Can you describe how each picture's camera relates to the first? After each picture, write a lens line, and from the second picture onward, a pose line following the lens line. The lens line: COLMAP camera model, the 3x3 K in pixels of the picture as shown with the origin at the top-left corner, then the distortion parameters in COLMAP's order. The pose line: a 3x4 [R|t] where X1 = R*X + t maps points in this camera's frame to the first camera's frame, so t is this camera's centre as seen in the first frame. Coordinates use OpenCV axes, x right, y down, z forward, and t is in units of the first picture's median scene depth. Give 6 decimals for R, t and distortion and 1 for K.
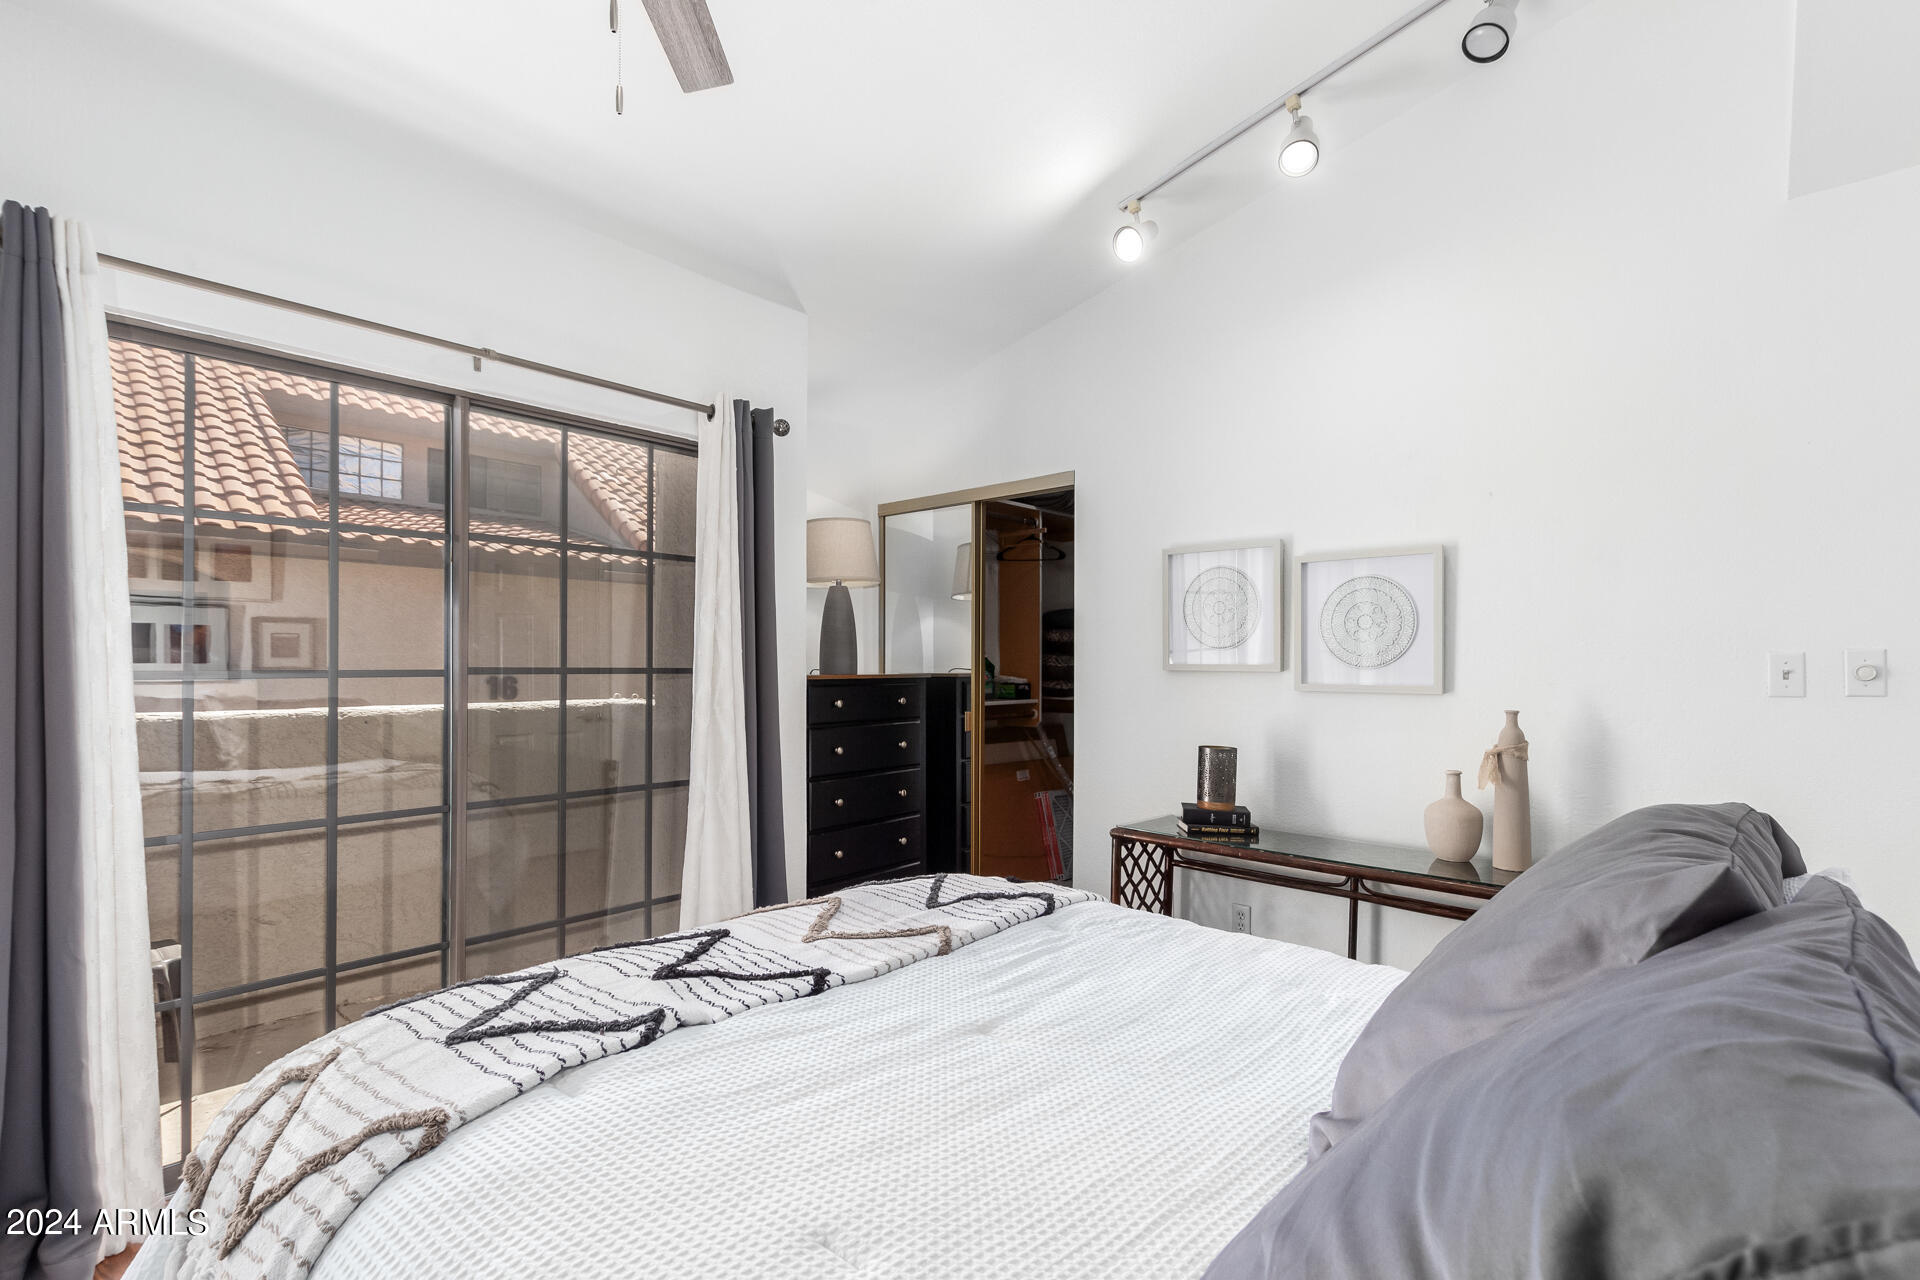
lens RADIAL K [[894.8, 0, 963.6], [0, 894.8, 654.2], [0, 0, 1]] dist [0.018492, -0.006592]
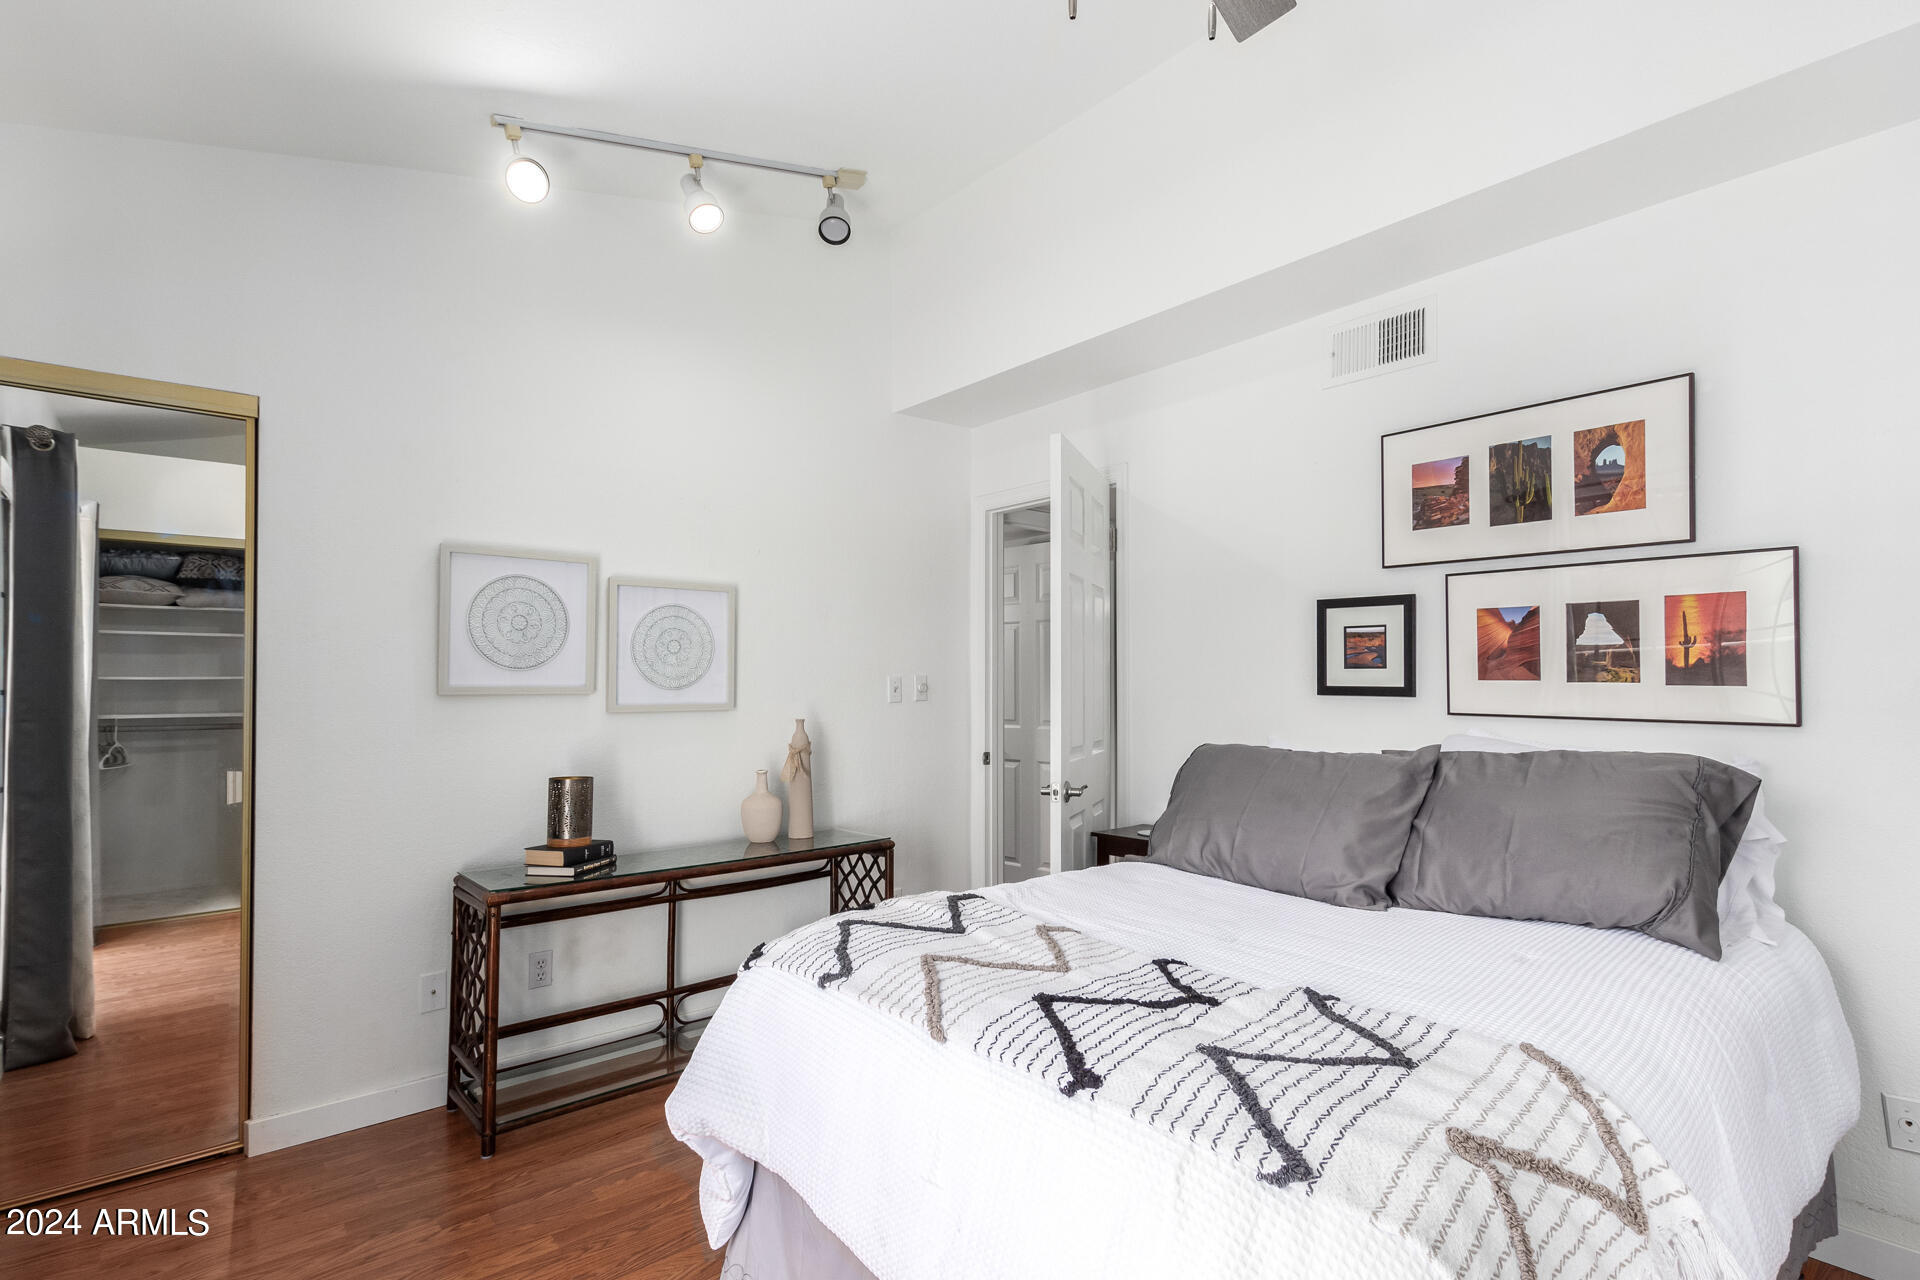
lens RADIAL K [[922.4, 0, 945.2], [0, 922.4, 667.1], [0, 0, 1]] dist [0.016772, -0.003777]
pose [[0.131025, 0.015986, 0.991250, -0.626758], [-0.002902, 0.999872, -0.015741, 0.006071], [-0.991375, -0.000815, 0.131054, 0.525315]]
